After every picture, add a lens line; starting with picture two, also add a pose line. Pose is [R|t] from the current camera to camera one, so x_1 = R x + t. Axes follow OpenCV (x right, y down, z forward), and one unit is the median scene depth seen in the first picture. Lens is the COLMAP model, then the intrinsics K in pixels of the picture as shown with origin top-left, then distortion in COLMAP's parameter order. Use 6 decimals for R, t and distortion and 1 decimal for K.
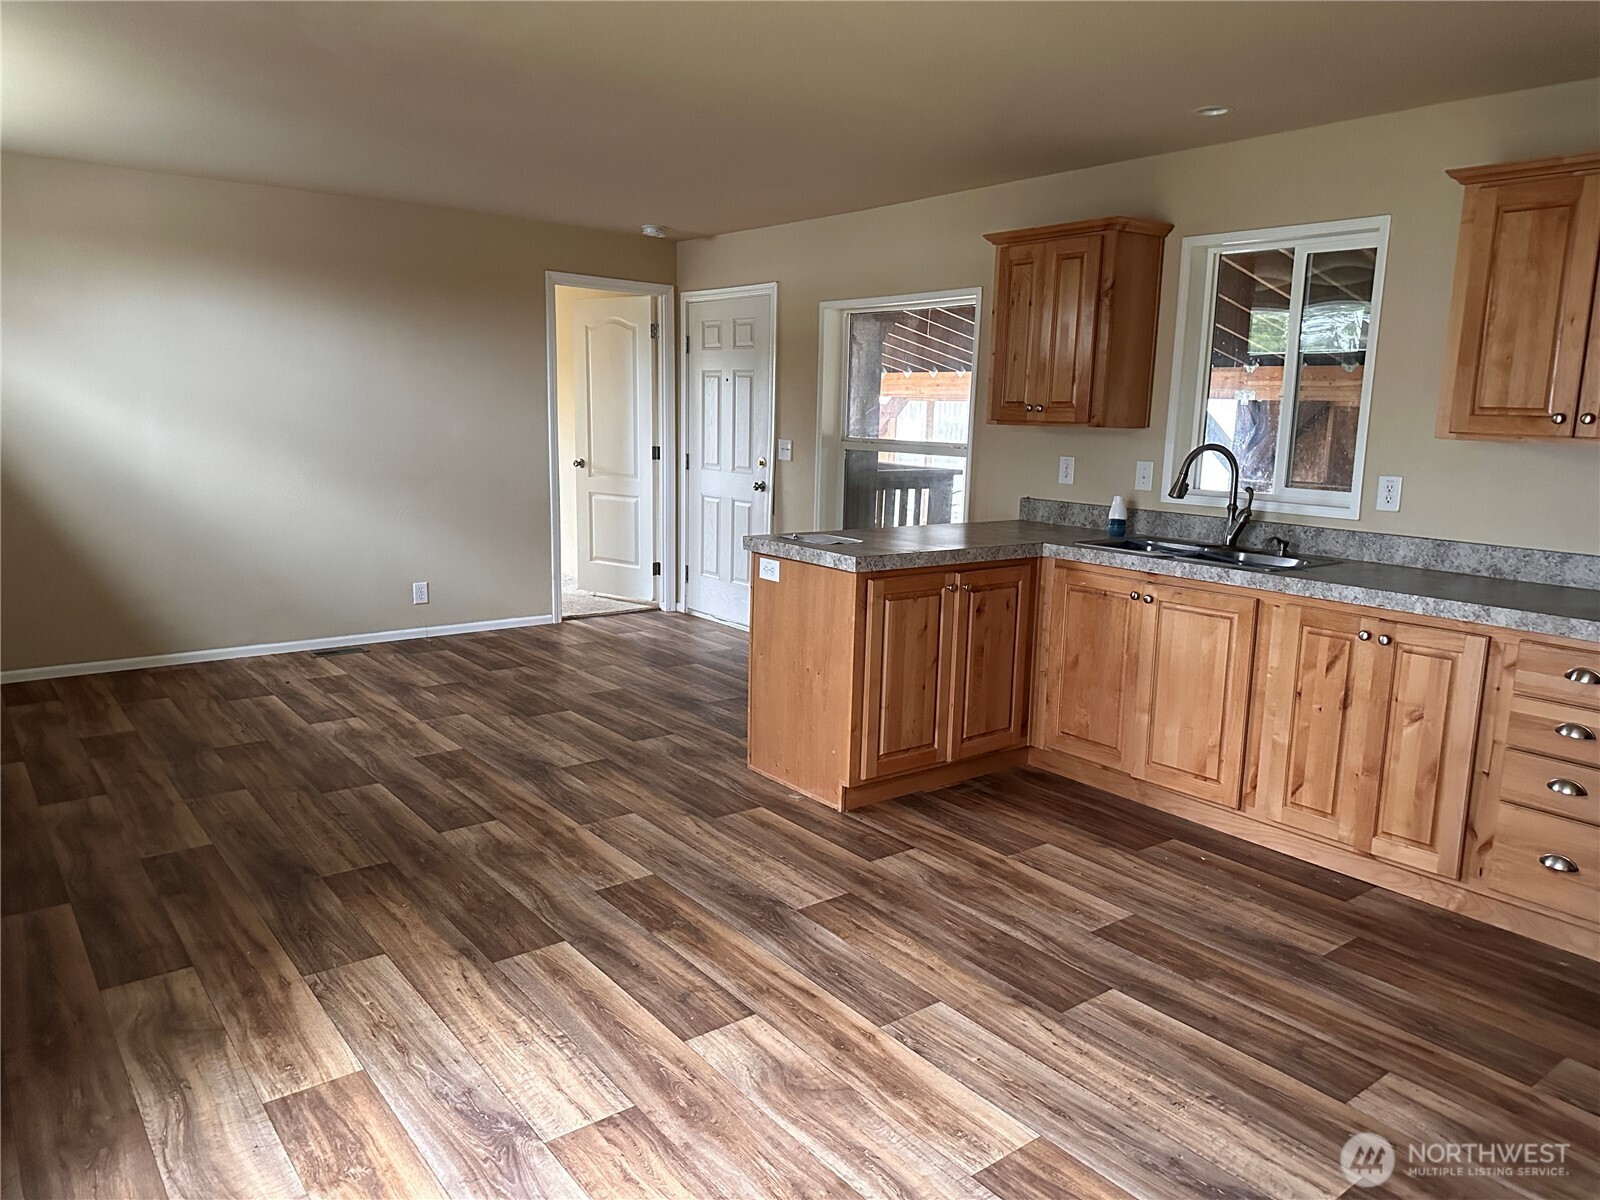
lens RADIAL K [[1120.1, 0, 803.5], [0, 1120.1, 583.5], [0, 0, 1]] dist [0.073926, -0.090608]
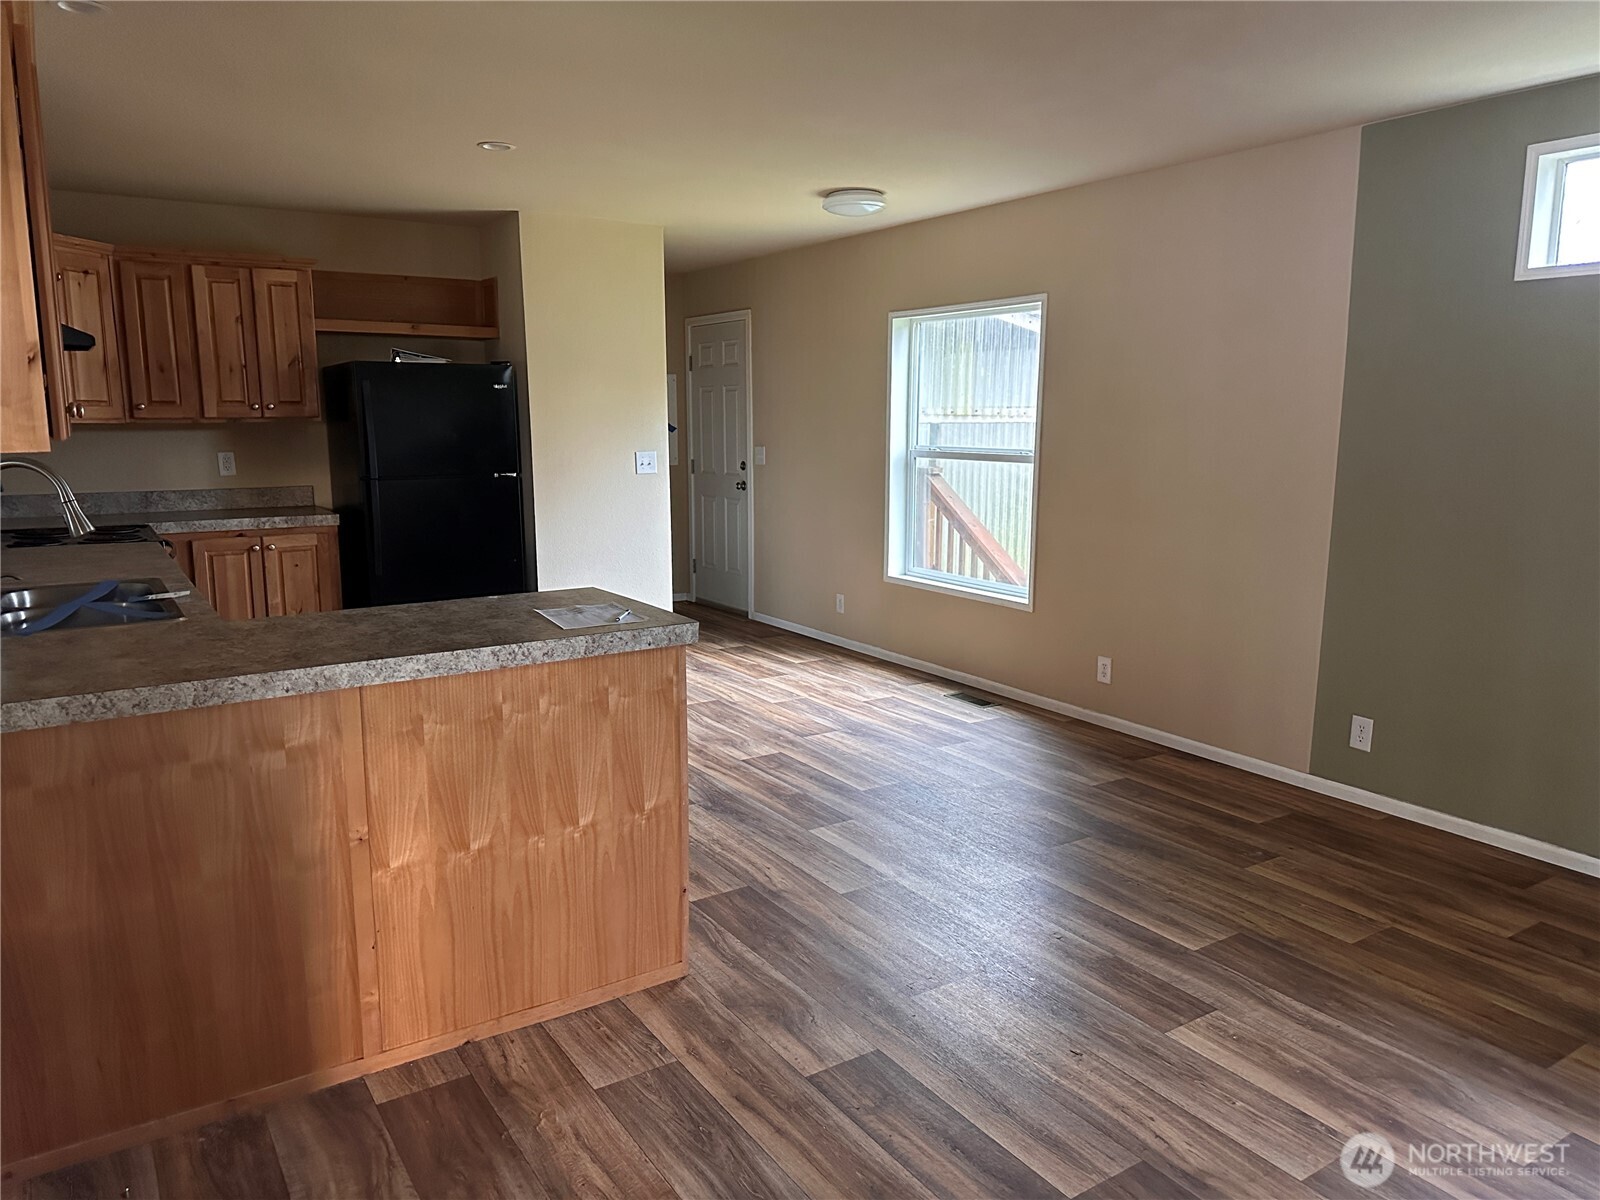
lens RADIAL K [[1120.1, 0, 808.5], [0, 1120.1, 584.4], [0, 0, 1]] dist [0.073926, -0.090608]
pose [[-0.996692, -0.043393, 0.068714, -0.213745], [-0.019989, 0.950442, 0.310259, -0.356508], [-0.078772, 0.307859, -0.948165, 2.137446]]
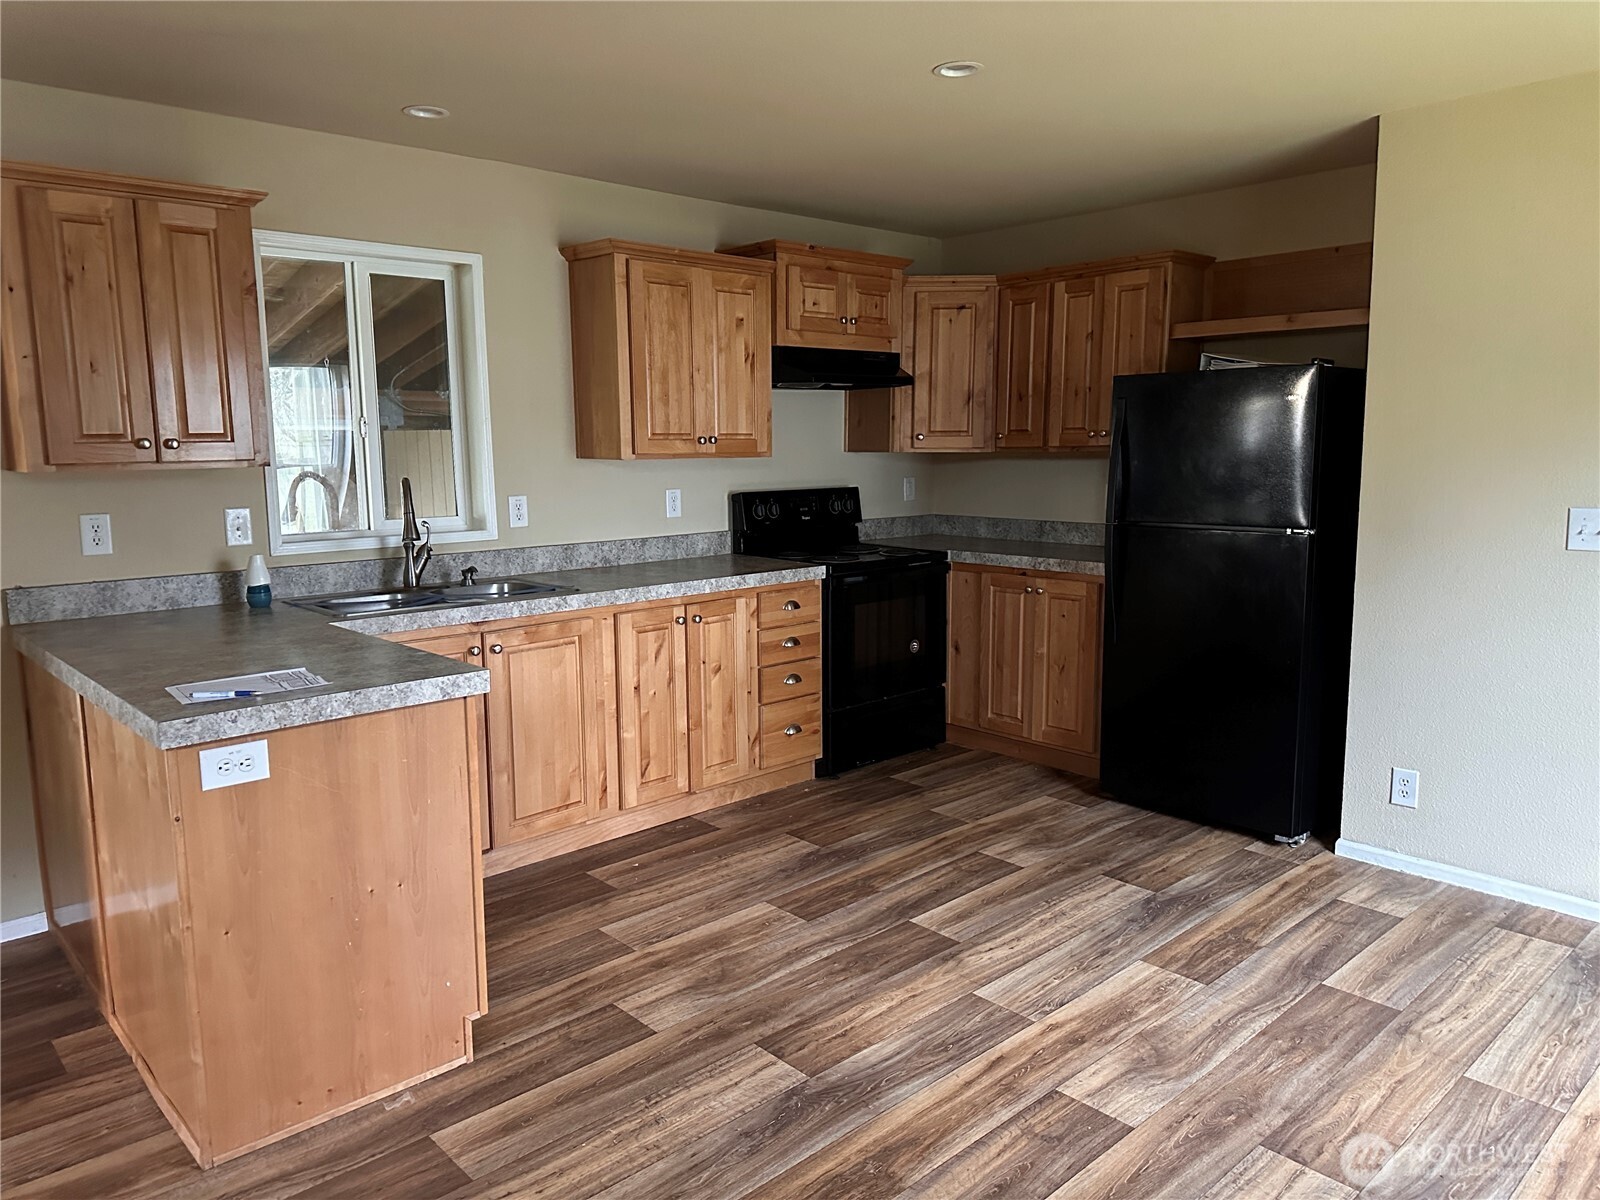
lens RADIAL K [[1120.1, 0, 796.4], [0, 1120.1, 587.0], [0, 0, 1]] dist [0.073926, -0.090608]
pose [[-0.084499, -0.161287, 0.983284, -0.736130], [0.164650, 0.970987, 0.173419, -0.187793], [-0.982726, 0.176552, -0.055491, 0.988682]]
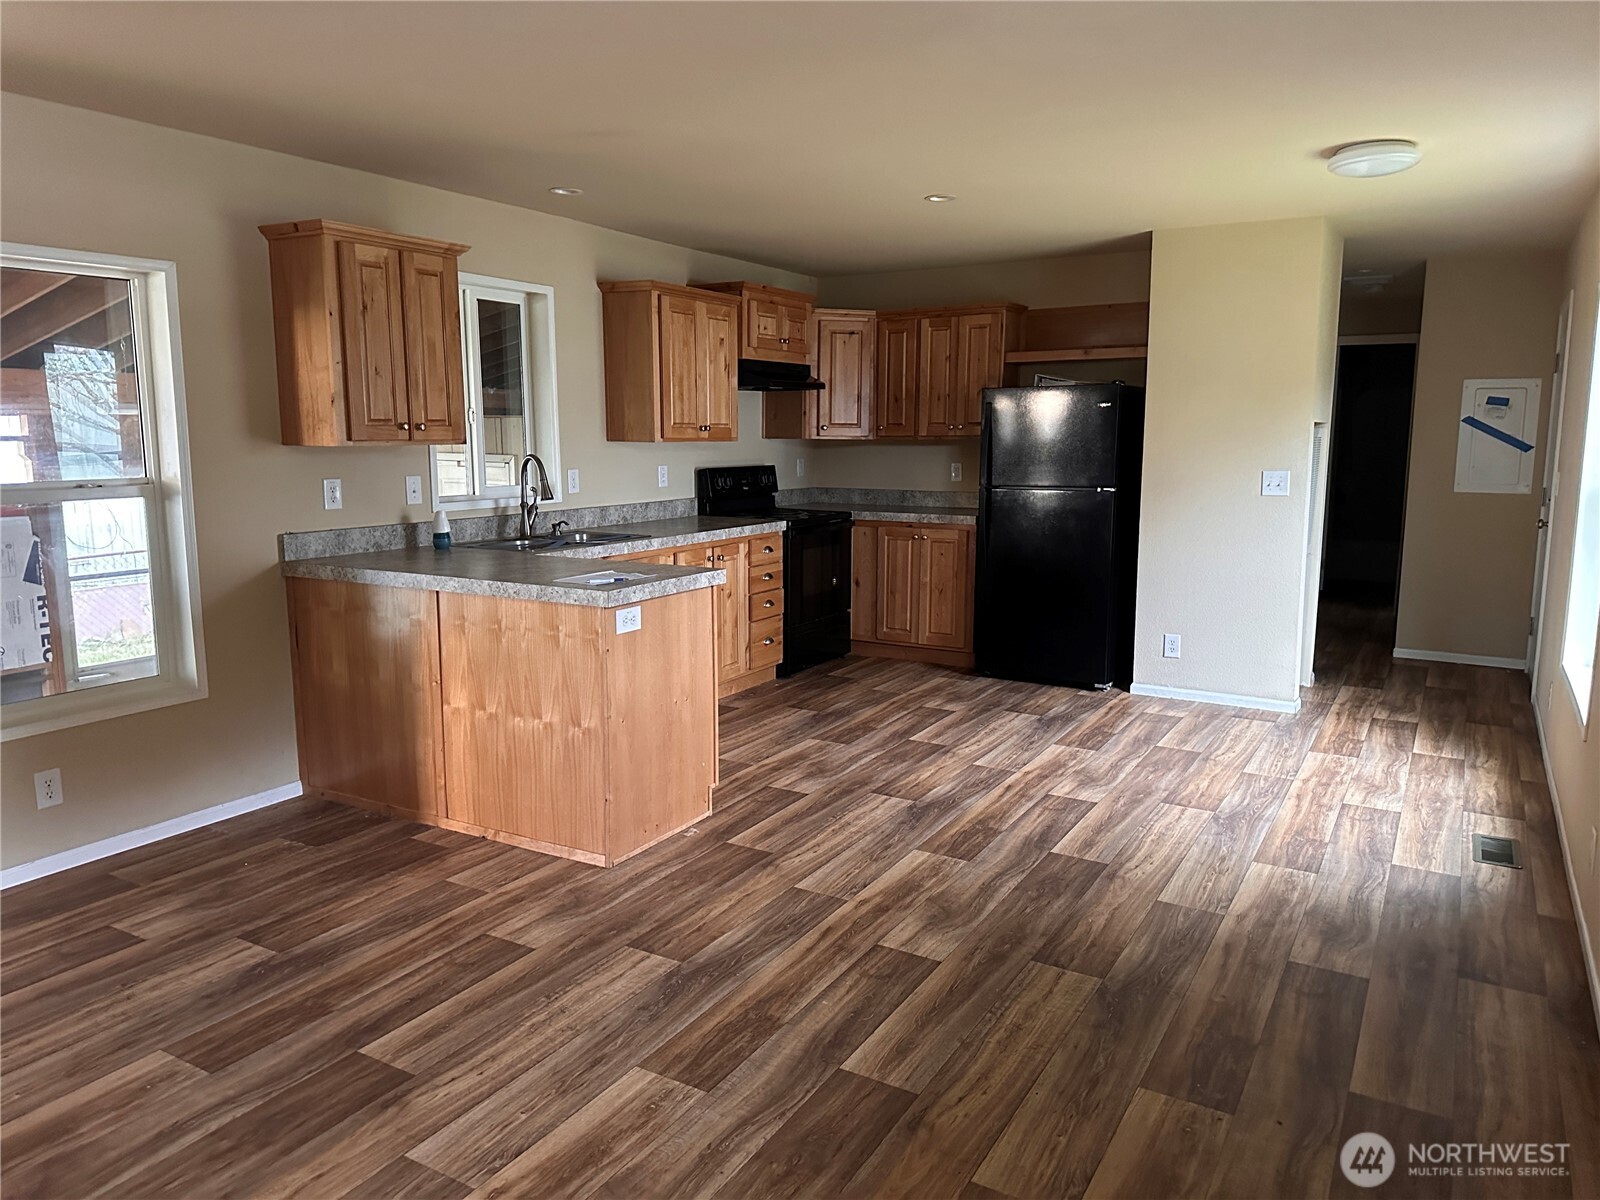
lens RADIAL K [[1120.1, 0, 803.1], [0, 1120.1, 582.8], [0, 0, 1]] dist [0.073926, -0.090608]
pose [[-0.368215, -0.157354, 0.916328, -1.157124], [0.135926, 0.965874, 0.220482, -0.283889], [-0.919751, 0.205738, -0.334261, 1.519295]]
